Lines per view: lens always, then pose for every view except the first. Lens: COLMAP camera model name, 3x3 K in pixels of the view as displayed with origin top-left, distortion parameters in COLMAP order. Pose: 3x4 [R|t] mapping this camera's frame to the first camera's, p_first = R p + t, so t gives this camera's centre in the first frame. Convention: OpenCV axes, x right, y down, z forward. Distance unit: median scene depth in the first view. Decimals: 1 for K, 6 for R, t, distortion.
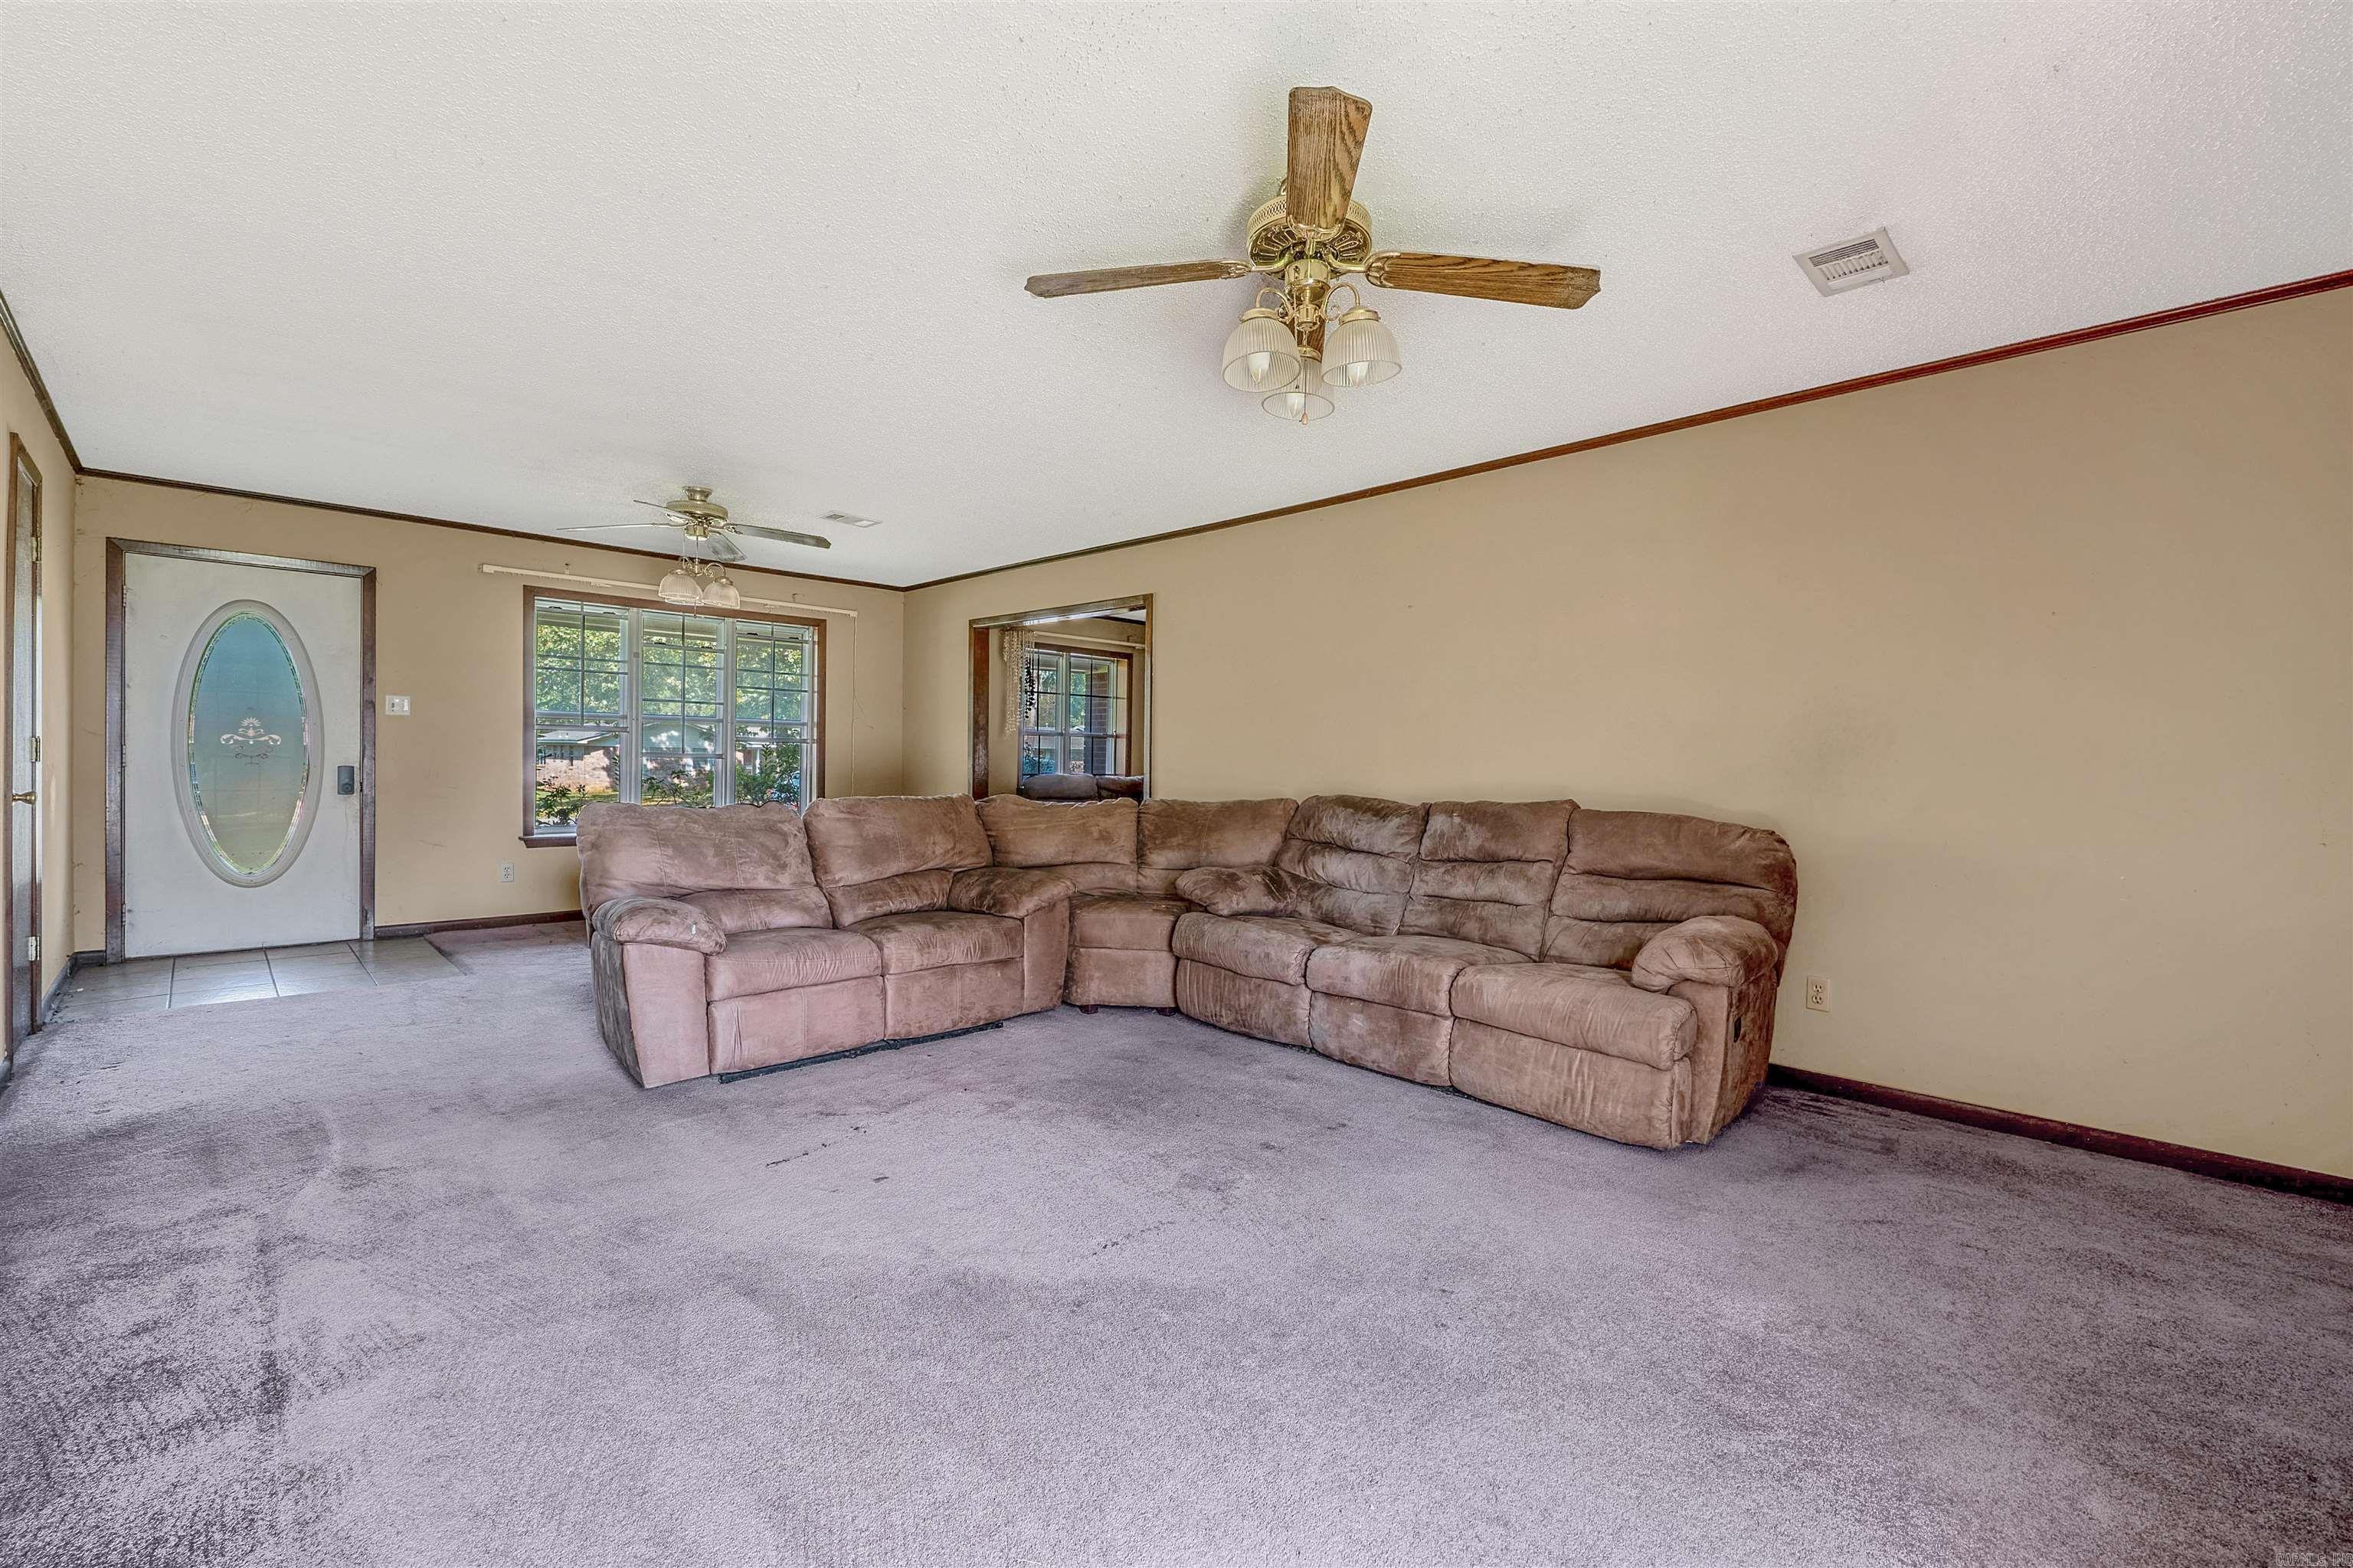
lens RADIAL K [[997.6, 0, 1177.0], [0, 997.6, 777.9], [0, 0, 1]] dist [-0.004280, -0.001530]
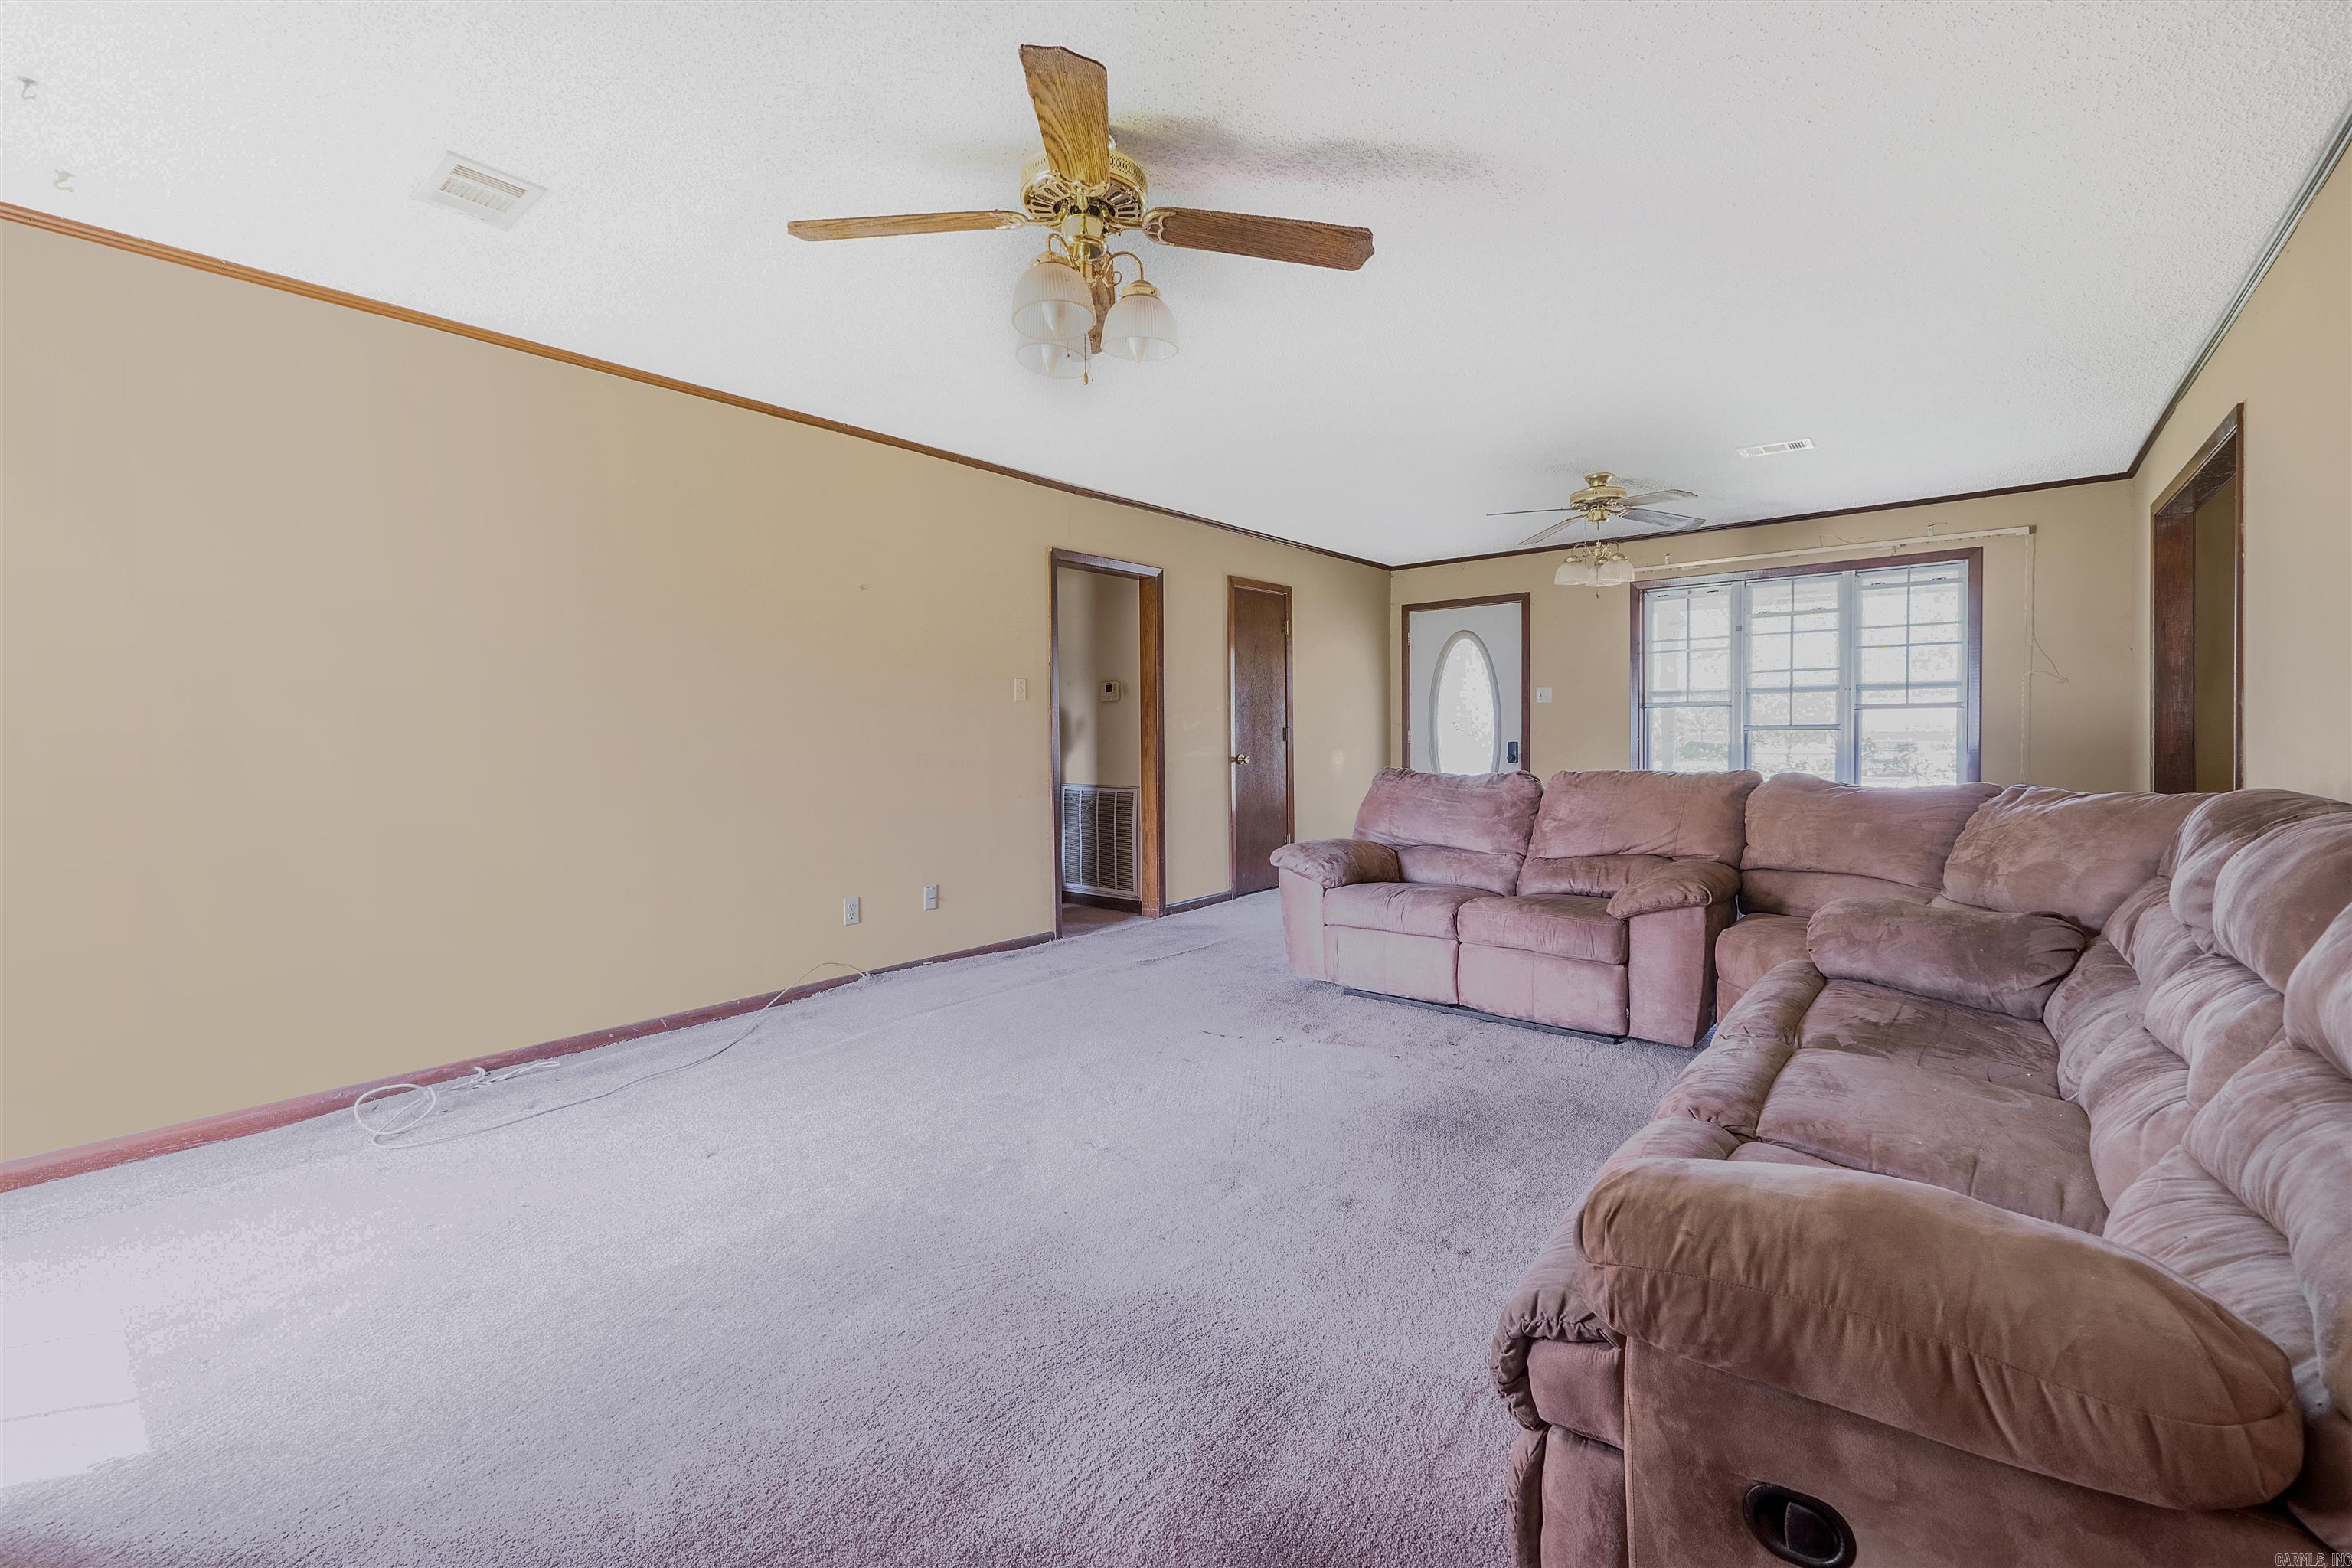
lens RADIAL K [[997.2, 0, 1174.6], [0, 997.2, 766.2], [0, 0, 1]] dist [-0.004280, -0.001530]
pose [[0.110843, 0.013502, -0.993746, 0.518505], [-0.003707, 0.999906, 0.013173, 0.003641], [0.993831, 0.002224, 0.110883, 0.448030]]
